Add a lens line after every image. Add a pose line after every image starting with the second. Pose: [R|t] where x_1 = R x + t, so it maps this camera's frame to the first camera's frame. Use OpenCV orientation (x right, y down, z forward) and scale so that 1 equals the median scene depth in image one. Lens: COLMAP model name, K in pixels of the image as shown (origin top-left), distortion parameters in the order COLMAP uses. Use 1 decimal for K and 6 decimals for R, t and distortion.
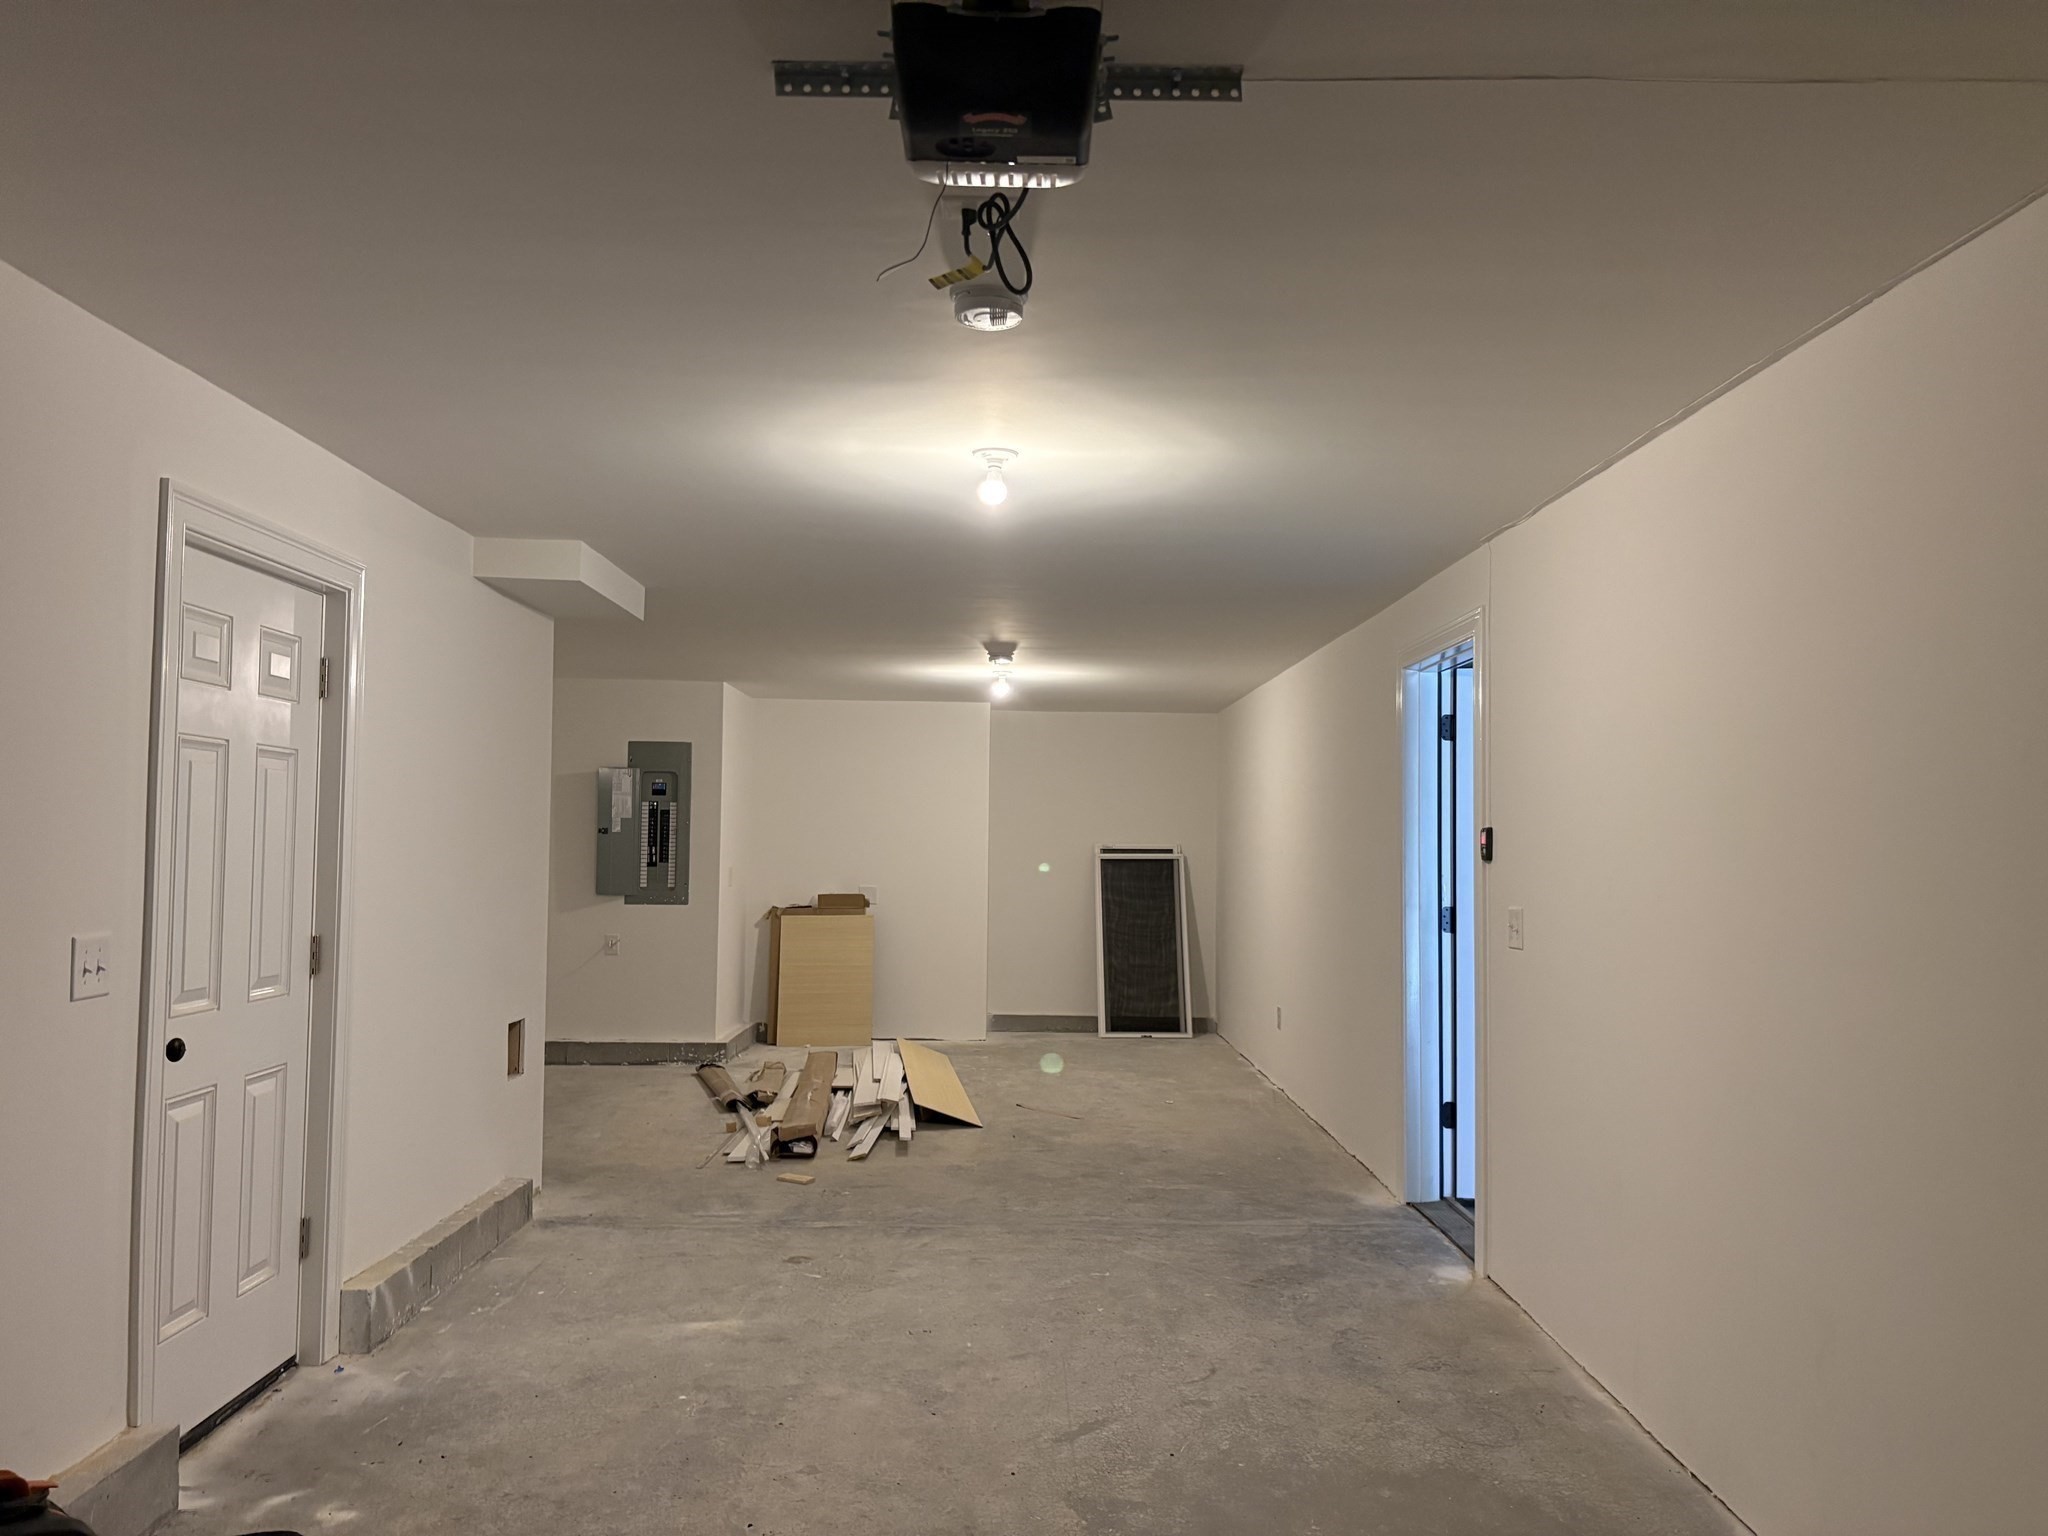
lens RADIAL K [[1555.1, 0, 1023.4], [0, 1555.1, 768.1], [0, 0, 1]] dist [0.055536, -0.048863]
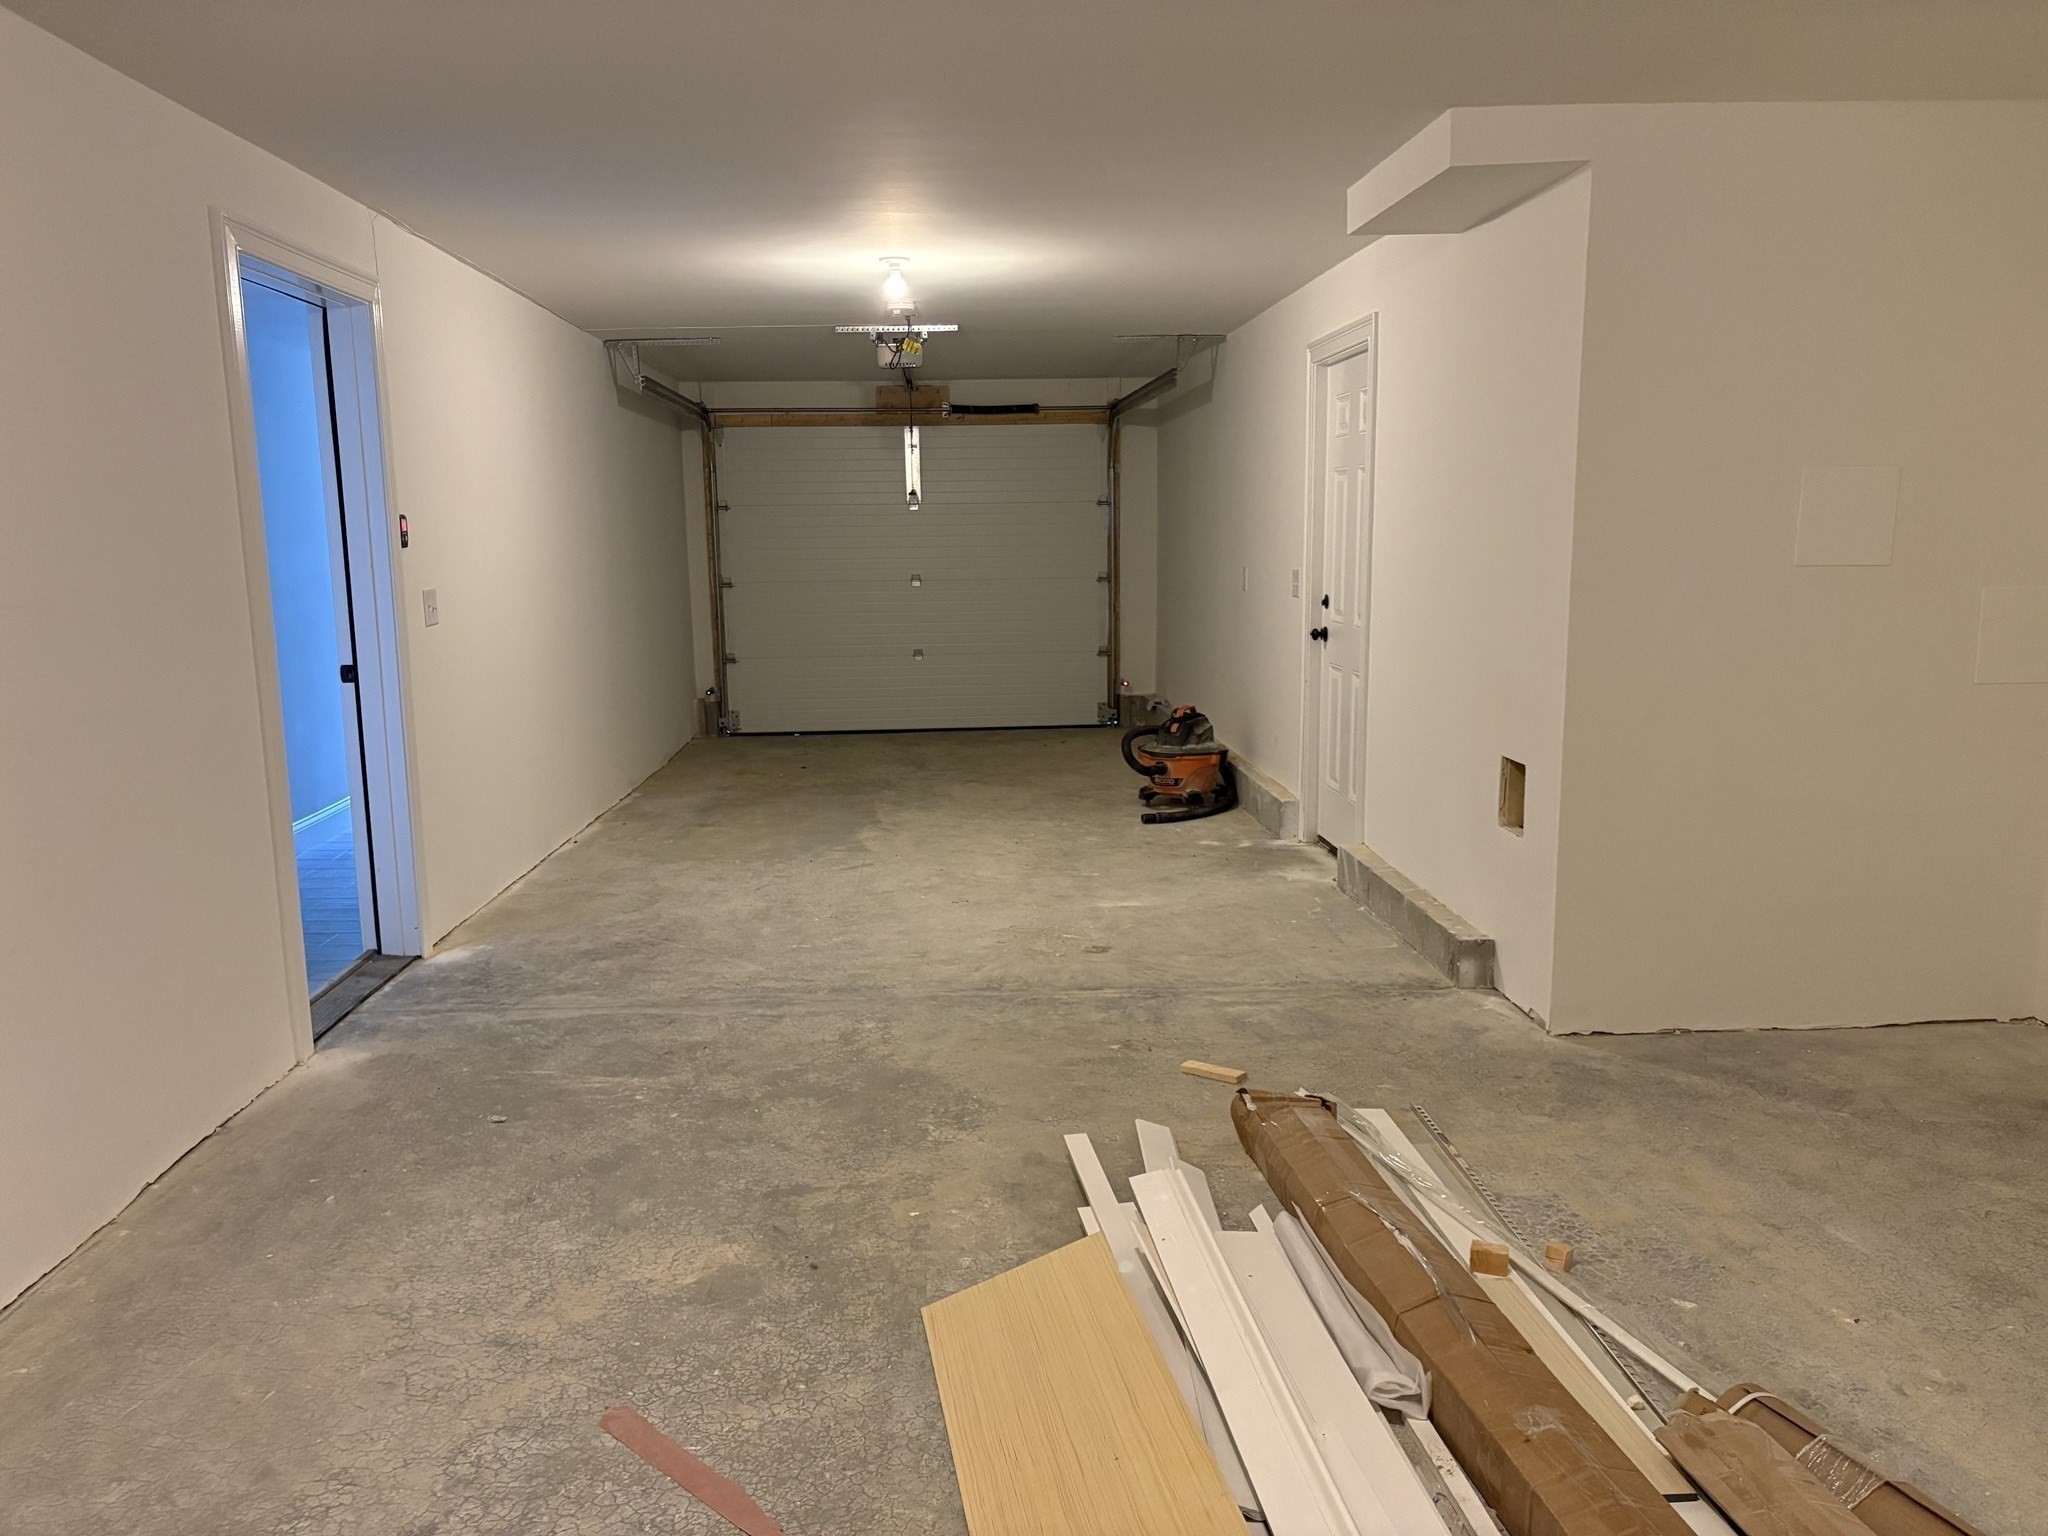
lens RADIAL K [[1555.1, 0, 1023.0], [0, 1555.1, 773.8], [0, 0, 1]] dist [0.055536, -0.048863]
pose [[-0.998797, 0.007161, -0.048521, -0.050717], [0.001909, 0.994210, 0.107437, 0.098711], [0.049009, 0.107215, -0.993027, 2.089452]]
